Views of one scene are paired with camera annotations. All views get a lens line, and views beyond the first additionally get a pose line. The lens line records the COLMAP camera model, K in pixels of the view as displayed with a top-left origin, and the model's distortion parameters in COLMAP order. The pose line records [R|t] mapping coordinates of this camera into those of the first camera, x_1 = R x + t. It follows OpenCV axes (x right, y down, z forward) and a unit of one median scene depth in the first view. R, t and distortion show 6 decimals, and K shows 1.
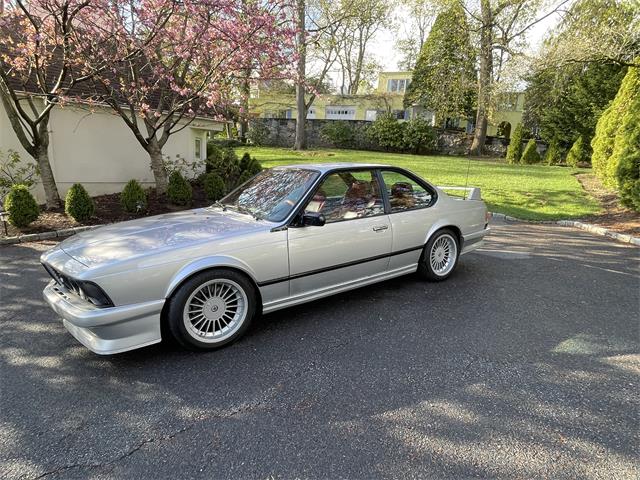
lens RADIAL K [[367.9, 0, 324.2], [0, 367.9, 242.3], [0, 0, 1]] dist [-0.003835, -0.003139]
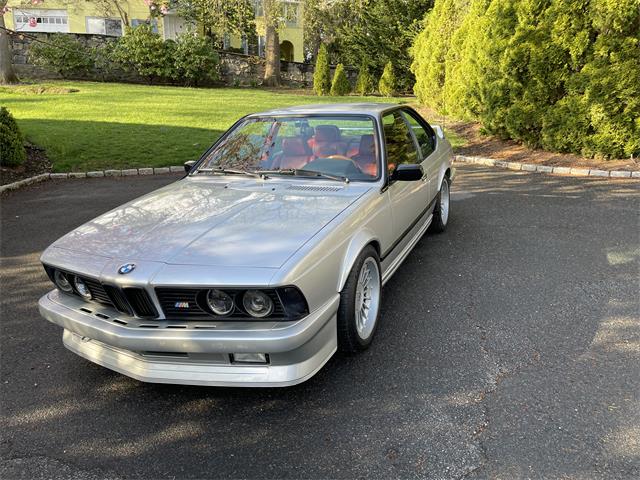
lens RADIAL K [[515.7, 0, 327.5], [0, 515.7, 237.9], [0, 0, 1]] dist [0.028420, -0.014023]
pose [[0.847493, -0.174569, 0.501279, -0.118263], [0.148141, 0.984636, 0.092442, -0.007812], [-0.509715, -0.004084, 0.860333, 0.009982]]
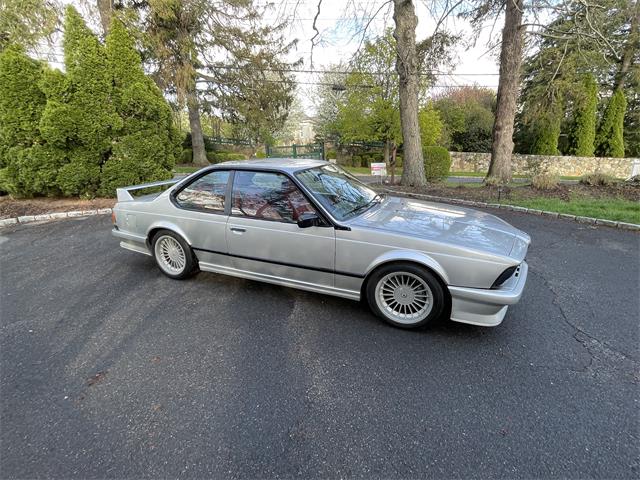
lens RADIAL K [[317.3, 0, 319.7], [0, 317.3, 242.1], [0, 0, 1]] dist [0.000204, 0.000150]
pose [[-0.507129, -0.265295, 0.820023, -0.178058], [0.200254, 0.889138, 0.411499, -0.074253], [-0.838283, 0.372896, -0.397781, 0.269675]]
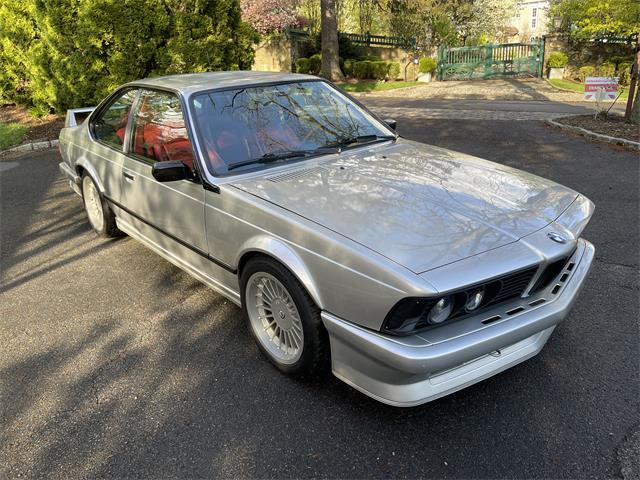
lens RADIAL K [[503.1, 0, 323.6], [0, 503.1, 240.1], [0, 0, 1]] dist [0.062201, -0.092978]
pose [[-0.079319, -0.364687, 0.927746, -0.201867], [0.254931, 0.892309, 0.372553, -0.050769], [-0.963701, 0.266061, 0.022193, 0.173604]]
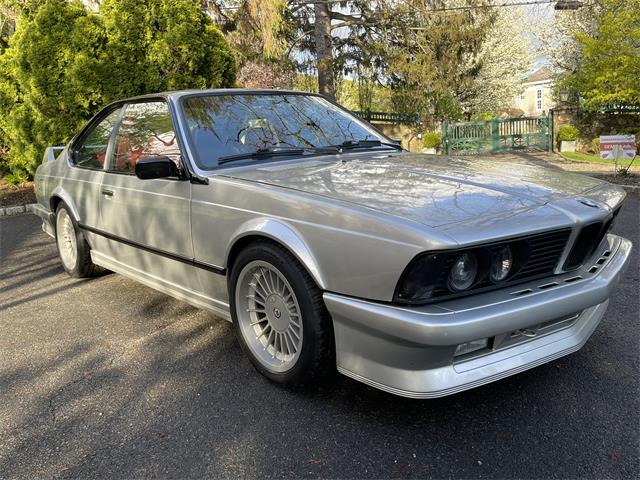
lens RADIAL K [[557.1, 0, 327.6], [0, 557.1, 238.2], [0, 0, 1]] dist [0.028729, -0.016816]
pose [[-0.088983, -0.188944, 0.977948, -0.205505], [0.265673, 0.941769, 0.206128, -0.026161], [-0.959948, 0.278156, -0.033604, 0.180786]]
